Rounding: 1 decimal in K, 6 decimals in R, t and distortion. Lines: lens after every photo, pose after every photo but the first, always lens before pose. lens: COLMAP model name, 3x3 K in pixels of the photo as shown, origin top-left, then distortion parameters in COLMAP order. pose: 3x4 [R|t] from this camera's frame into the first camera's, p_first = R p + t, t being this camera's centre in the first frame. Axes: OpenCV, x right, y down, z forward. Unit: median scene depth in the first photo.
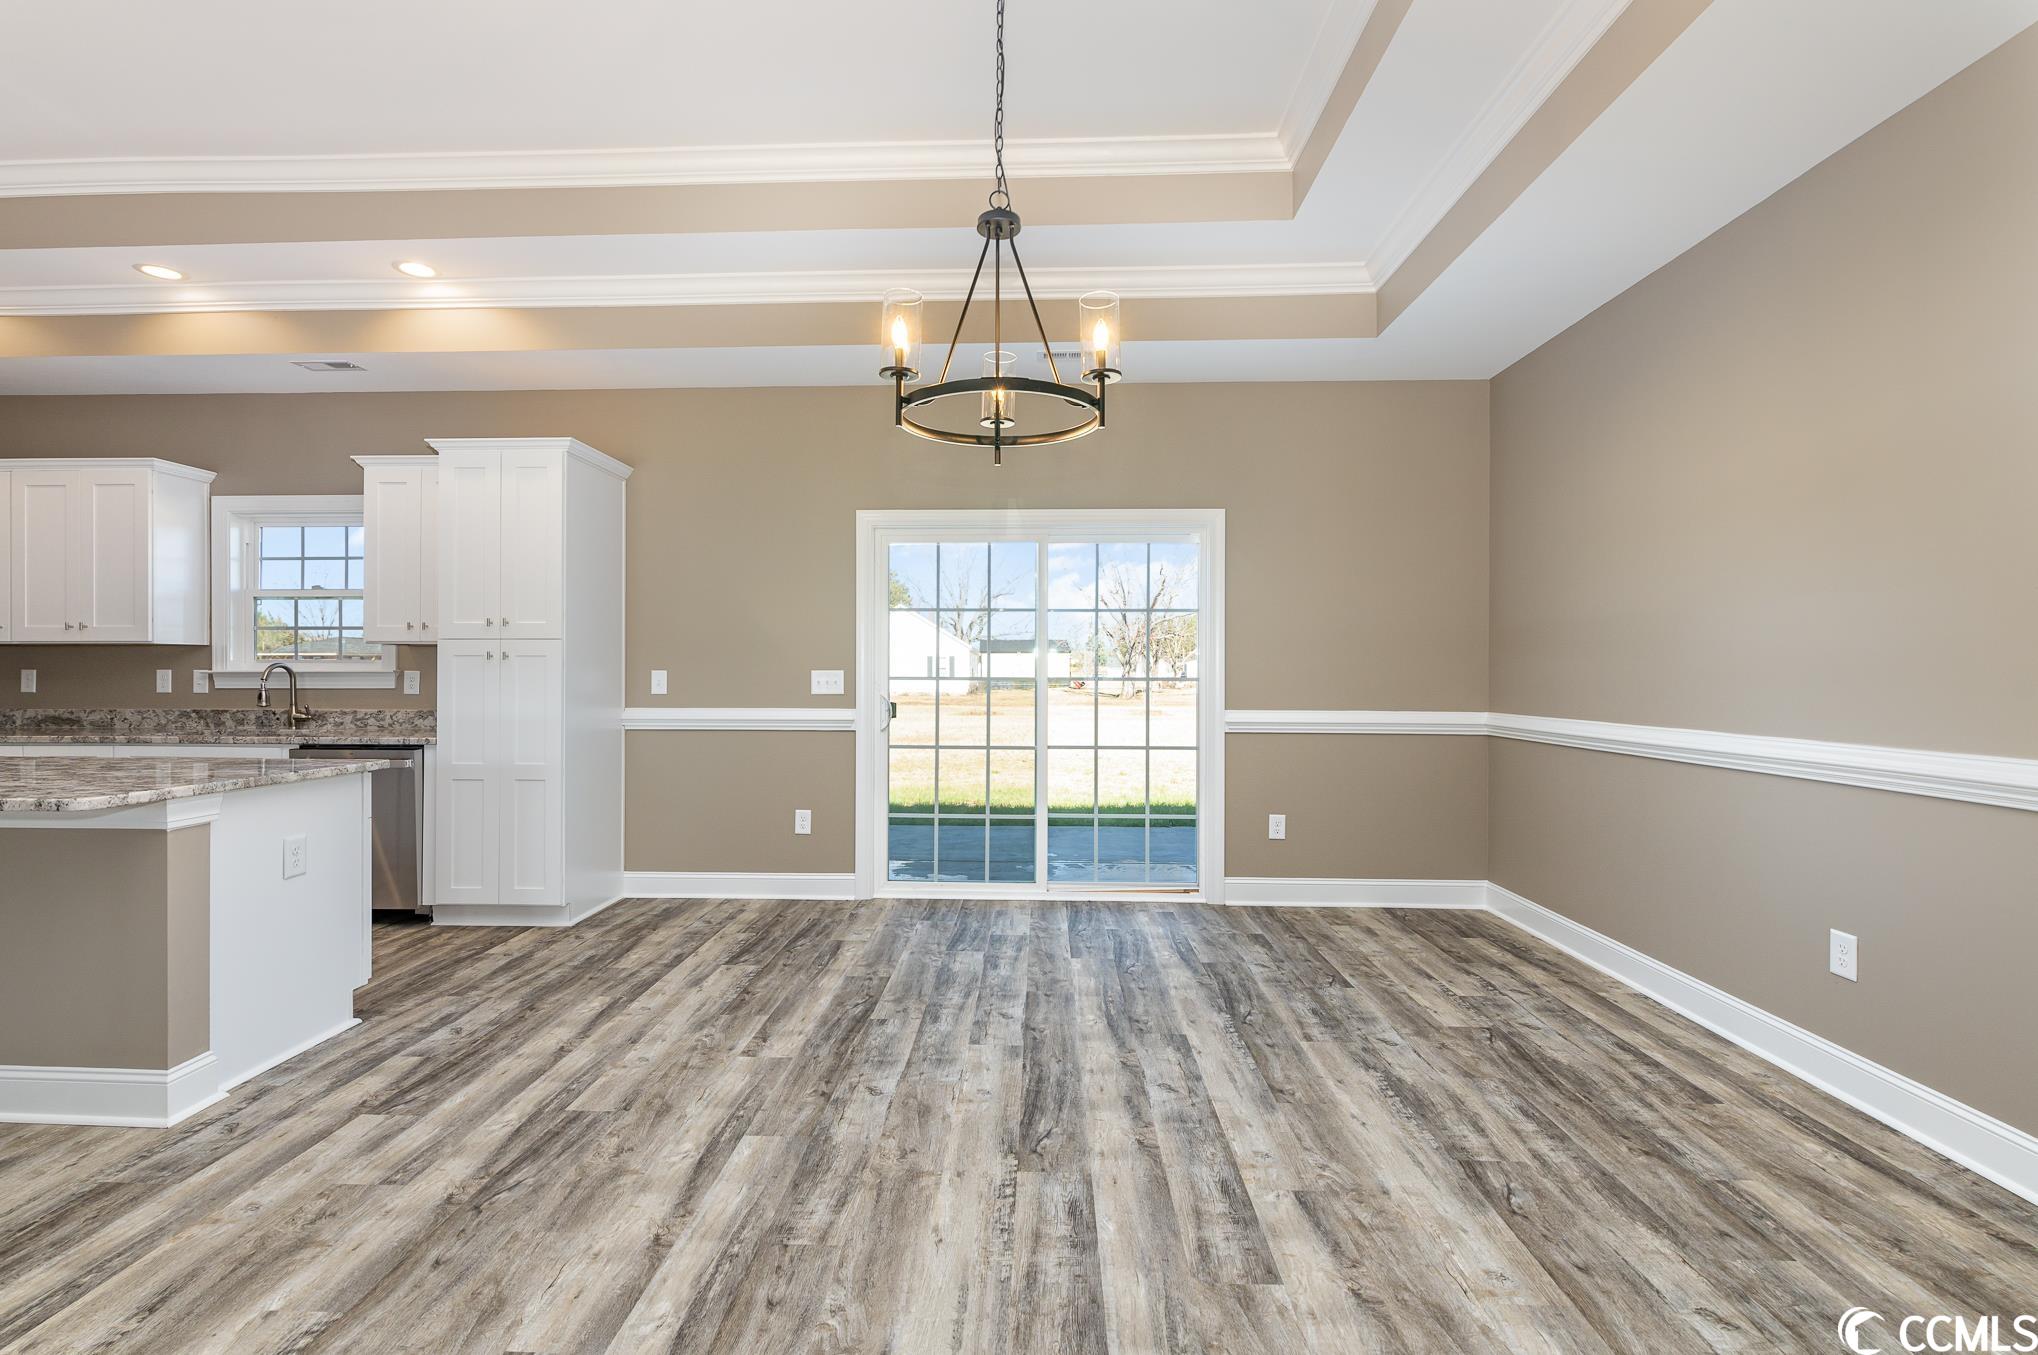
lens RADIAL K [[883.4, 0, 1014.7], [0, 883.4, 667.3], [0, 0, 1]] dist [-0.002009, -0.001180]
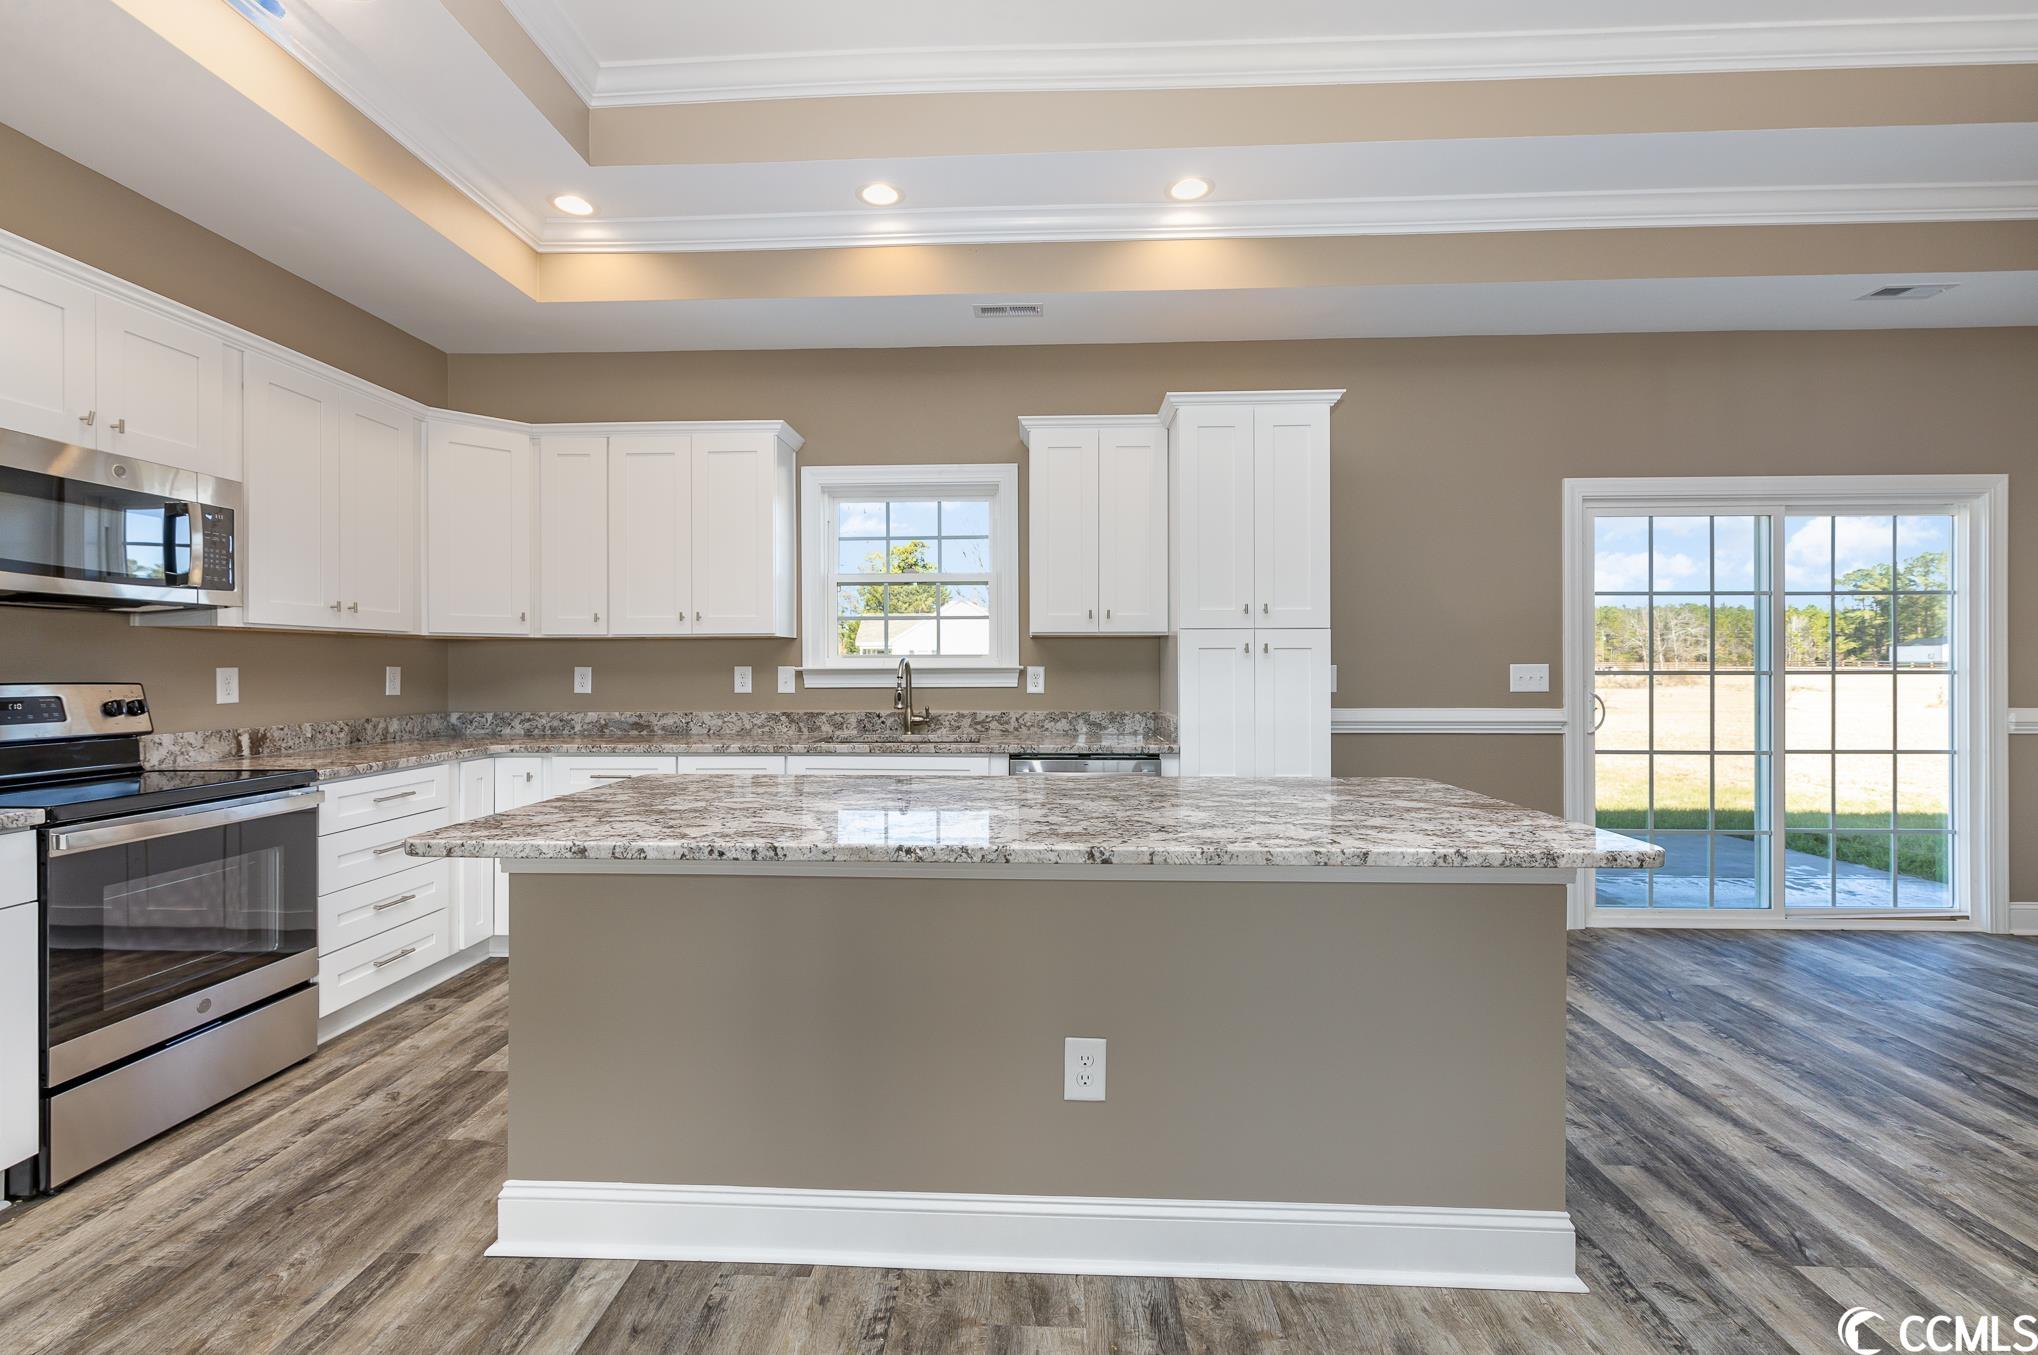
lens RADIAL K [[883.4, 0, 1012.2], [0, 883.4, 664.5], [0, 0, 1]] dist [-0.002009, -0.001180]
pose [[0.999916, -0.004348, -0.012213, -0.707372], [0.004392, 0.999984, 0.003634, -0.001570], [0.012197, -0.003687, 0.999919, 0.130690]]
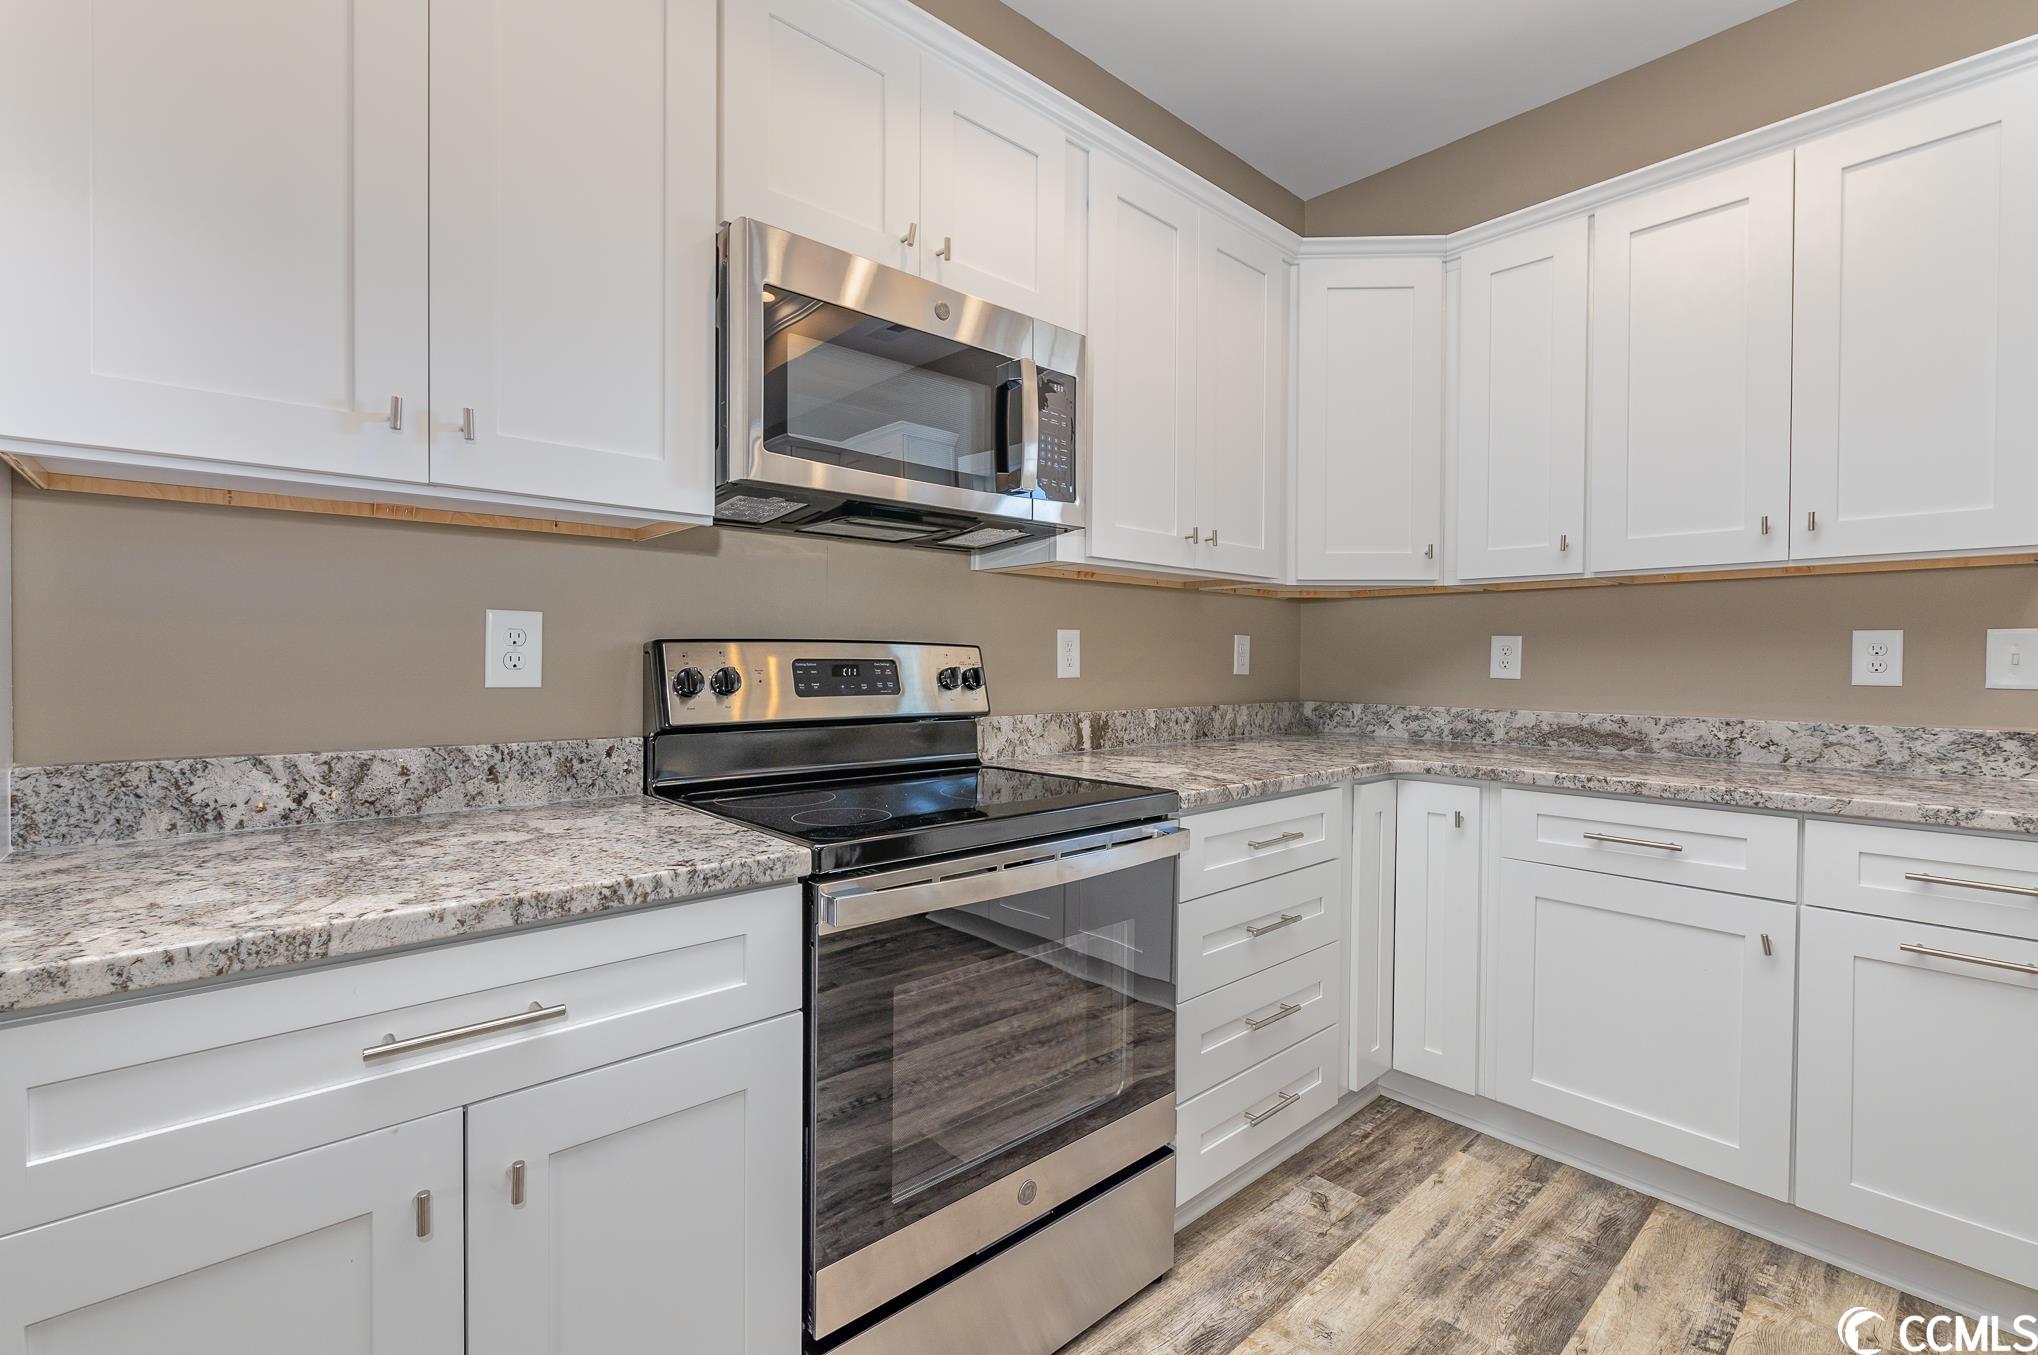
lens RADIAL K [[883.4, 0, 1011.8], [0, 883.4, 669.0], [0, 0, 1]] dist [-0.002009, -0.001180]
pose [[0.687363, 0.011331, -0.726226, -0.971058], [-0.001163, 0.999894, 0.014501, 0.015624], [0.726313, -0.009123, 0.687303, 0.426112]]
